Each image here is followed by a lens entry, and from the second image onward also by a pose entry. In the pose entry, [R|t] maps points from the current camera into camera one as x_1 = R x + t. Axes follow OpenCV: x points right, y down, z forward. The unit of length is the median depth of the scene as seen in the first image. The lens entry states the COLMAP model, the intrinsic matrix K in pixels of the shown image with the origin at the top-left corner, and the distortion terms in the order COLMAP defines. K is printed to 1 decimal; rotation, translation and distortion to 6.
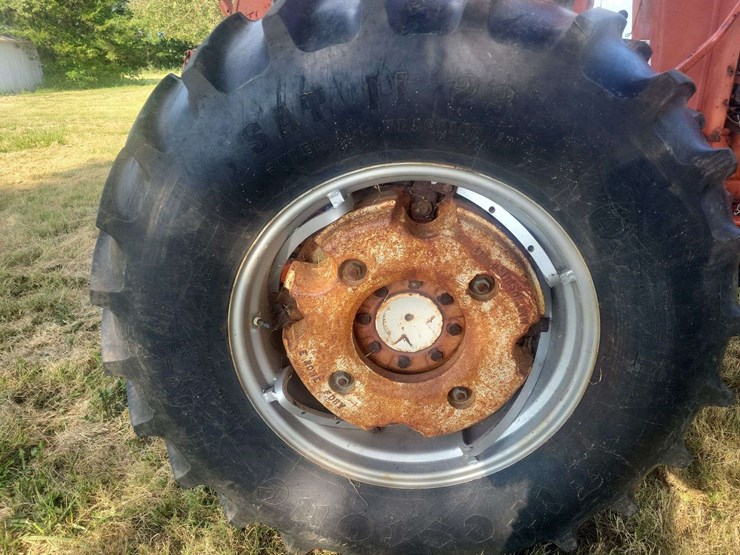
lens RADIAL K [[559.1, 0, 372.6], [0, 559.1, 278.9], [0, 0, 1]] dist [0.048884, -0.029363]
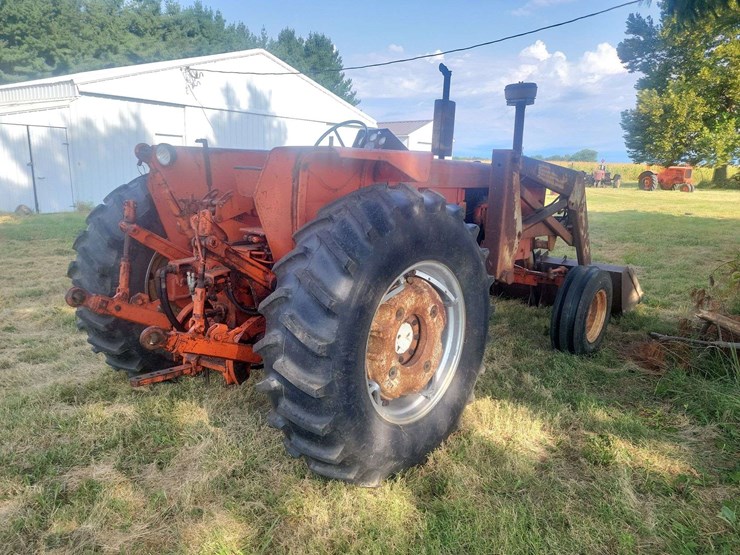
lens RADIAL K [[578.7, 0, 369.4], [0, 578.7, 296.1], [0, 0, 1]] dist [0.046950, -0.008391]
pose [[0.598617, -0.122331, 0.791639, -1.882157], [0.264664, 0.962974, -0.051325, 0.005129], [-0.756049, 0.240243, 0.608829, -0.287691]]
